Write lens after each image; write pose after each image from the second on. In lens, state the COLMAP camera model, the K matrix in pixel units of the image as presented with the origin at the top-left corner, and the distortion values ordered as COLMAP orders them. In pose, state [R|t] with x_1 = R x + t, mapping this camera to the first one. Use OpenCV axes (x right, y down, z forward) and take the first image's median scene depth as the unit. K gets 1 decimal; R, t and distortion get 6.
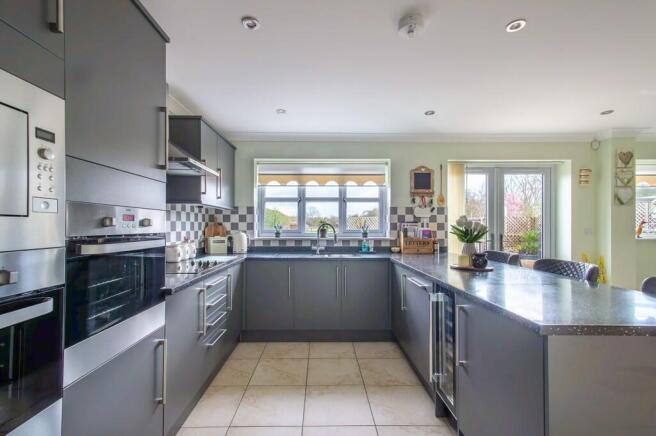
lens RADIAL K [[275.1, 0, 332.5], [0, 275.1, 223.3], [0, 0, 1]] dist [0.000009, 0.000141]
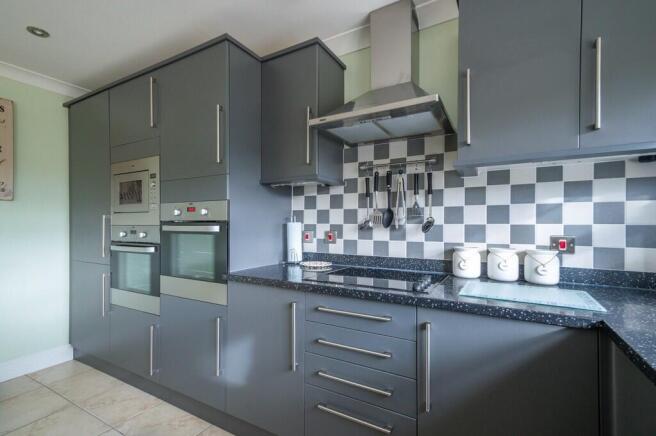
lens RADIAL K [[296.2, 0, 324.0], [0, 296.2, 224.3], [0, 0, 1]] dist [0.031658, 0.000314]
pose [[-0.533276, -0.002426, -0.845938, 0.067194], [0.005673, 0.999963, -0.006444, 0.023214], [0.845923, -0.008236, -0.533242, 0.769528]]
